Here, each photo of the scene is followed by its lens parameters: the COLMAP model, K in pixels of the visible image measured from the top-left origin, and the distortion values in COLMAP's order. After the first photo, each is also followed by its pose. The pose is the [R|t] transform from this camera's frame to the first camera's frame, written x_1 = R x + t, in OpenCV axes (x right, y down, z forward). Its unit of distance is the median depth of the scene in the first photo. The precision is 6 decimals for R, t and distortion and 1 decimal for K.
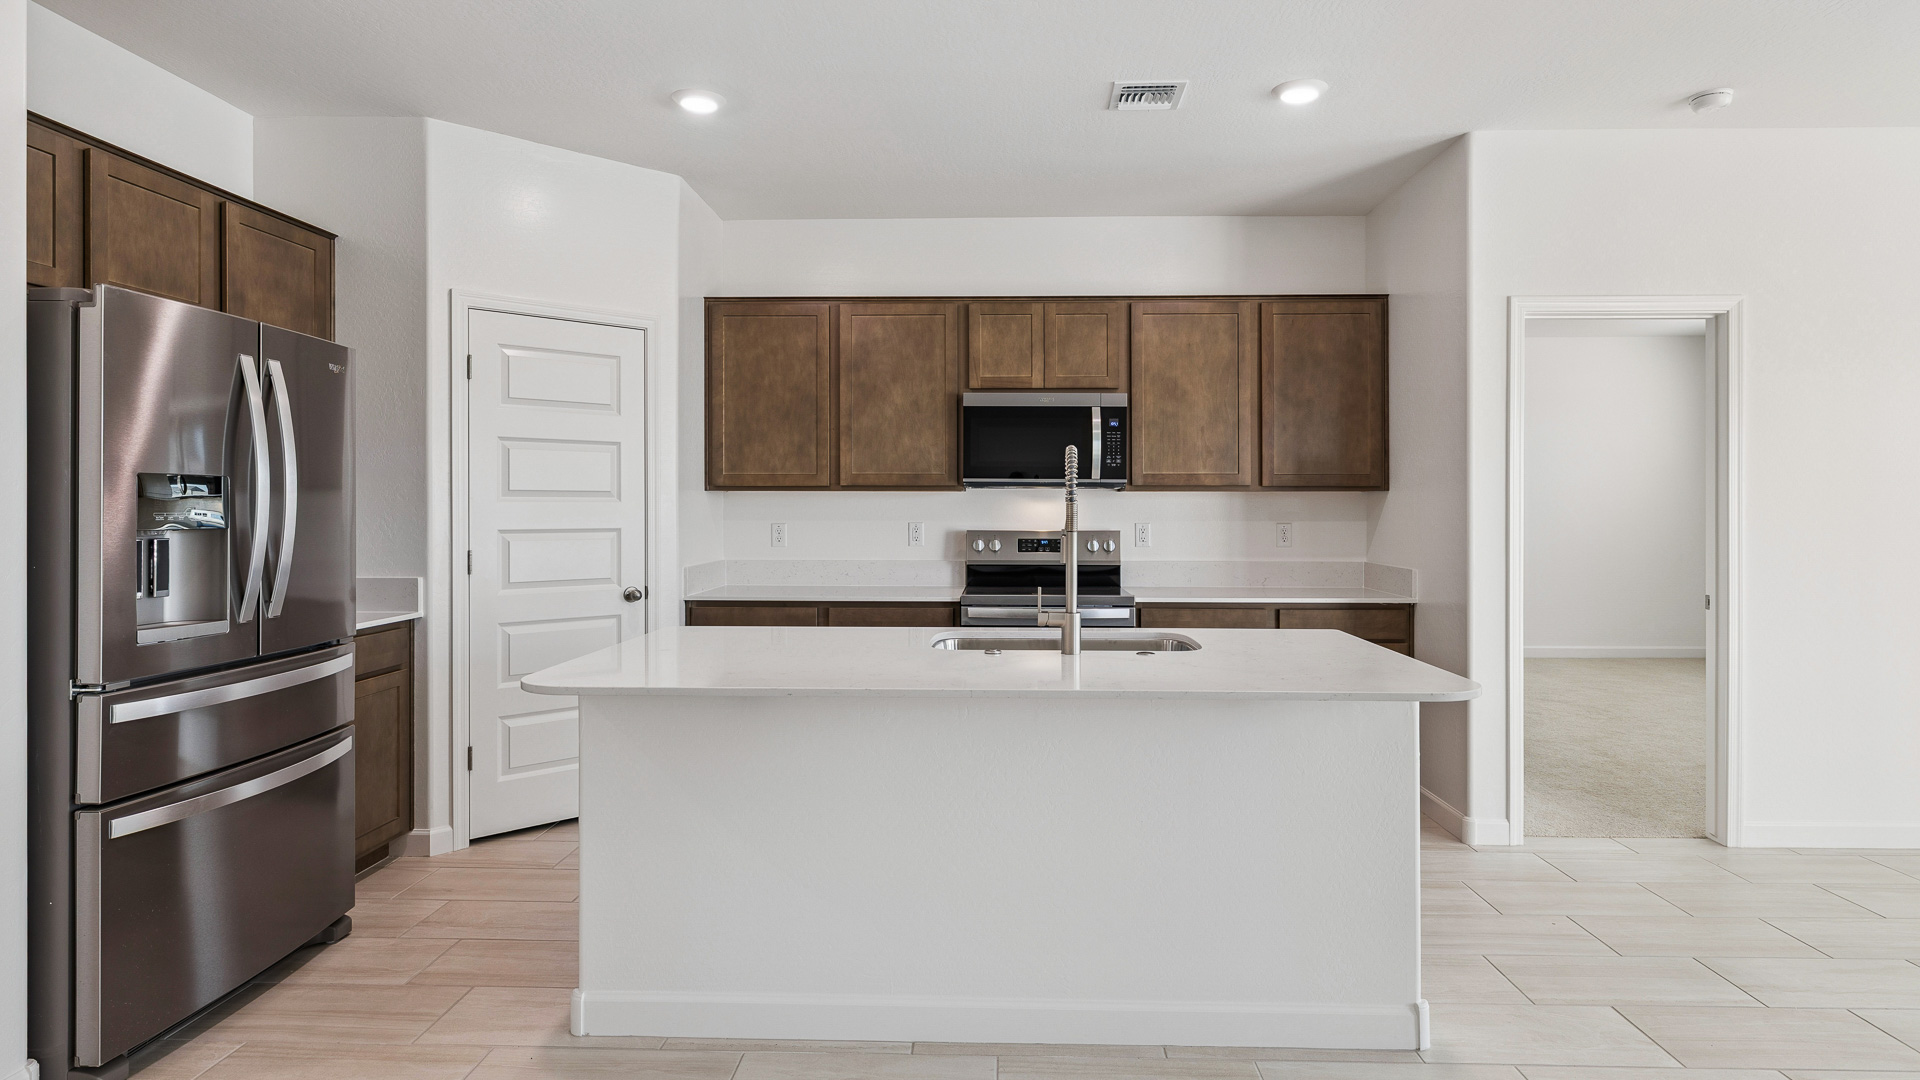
lens RADIAL K [[1037.4, 0, 977.4], [0, 1037.4, 505.9], [0, 0, 1]] dist [-0.003516, -0.000365]
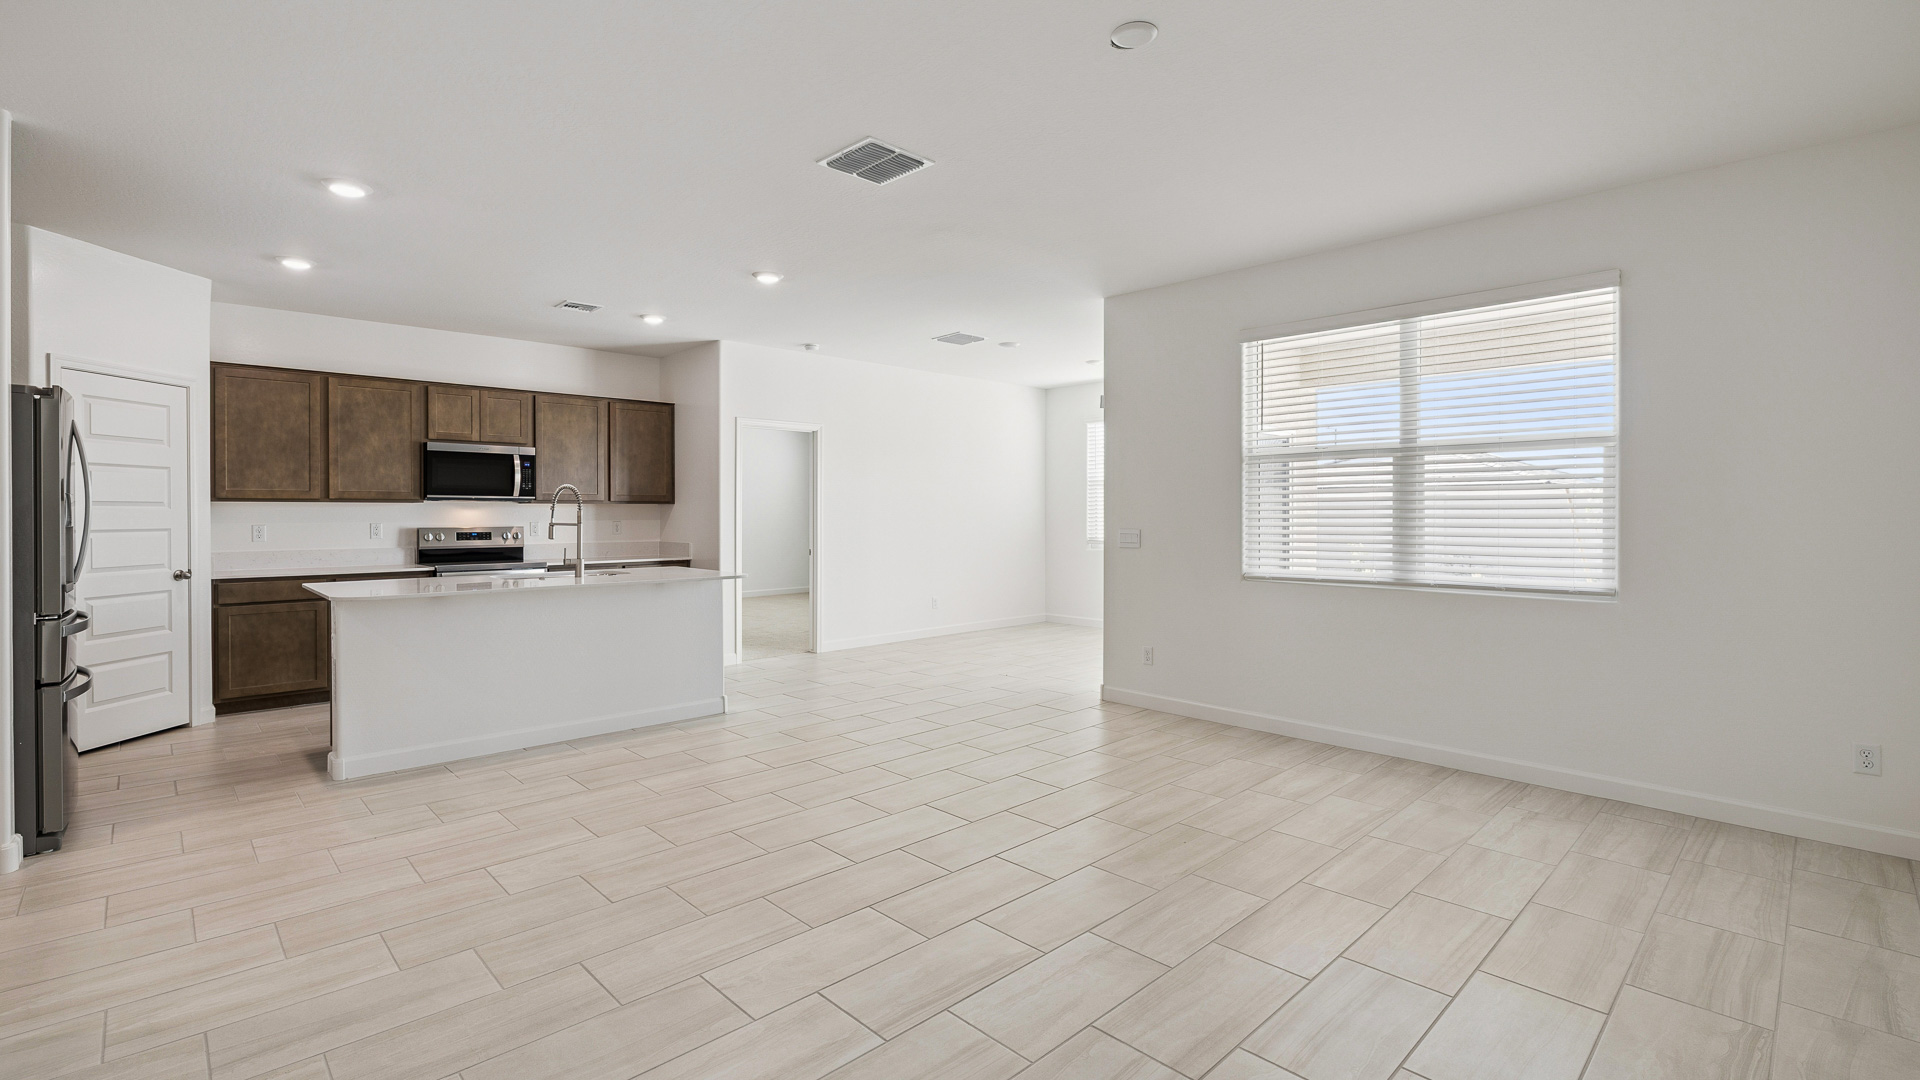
lens RADIAL K [[856.9, 0, 953.4], [0, 856.9, 507.6], [0, 0, 1]] dist [-0.001015, 0.000238]
pose [[0.705882, 0.001804, 0.708327, -0.377359], [0.001440, 0.999991, -0.003982, -0.000538], [-0.708328, 0.003831, 0.705873, -0.514197]]
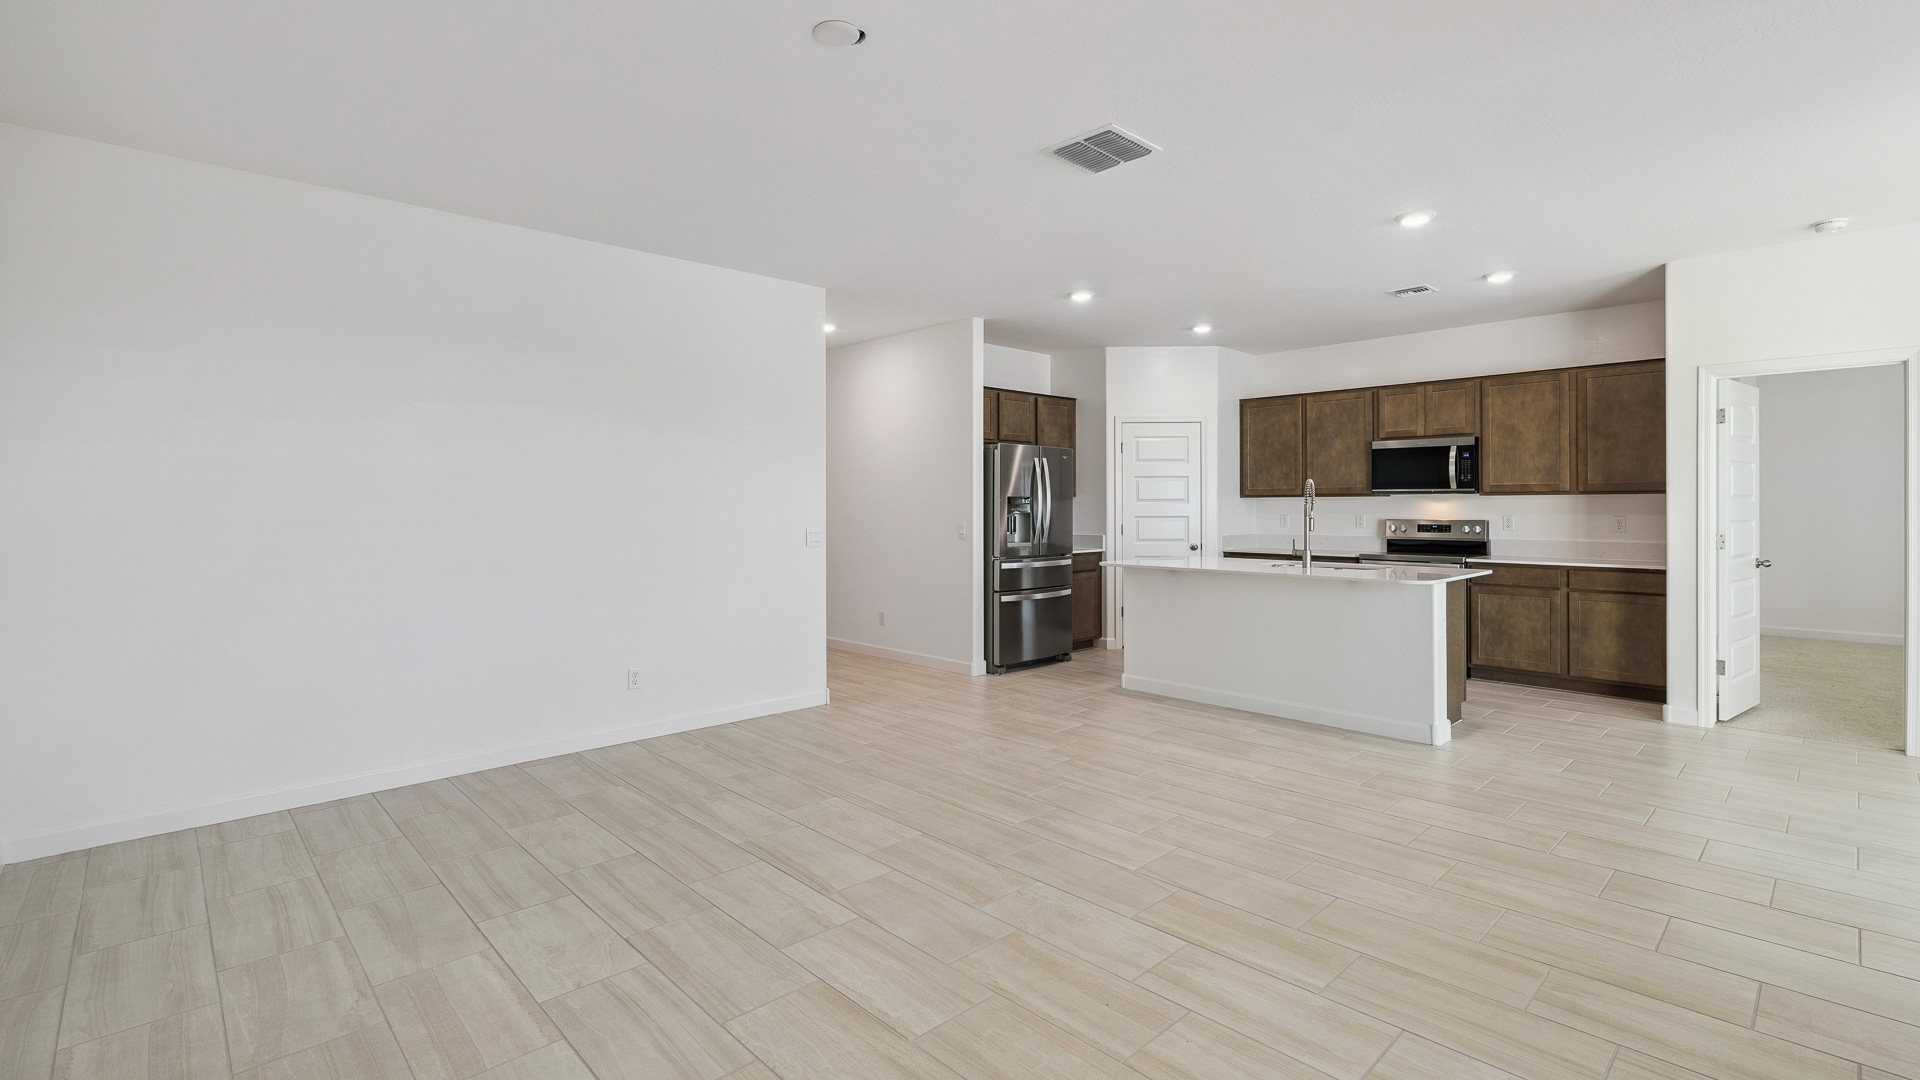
lens RADIAL K [[856.9, 0, 961.5], [0, 856.9, 507.8], [0, 0, 1]] dist [-0.001015, 0.000238]
pose [[0.707866, -0.000511, -0.706347, 0.525130], [0.004493, 0.999983, 0.003779, -0.003772], [0.706333, -0.005848, 0.707856, -0.539985]]
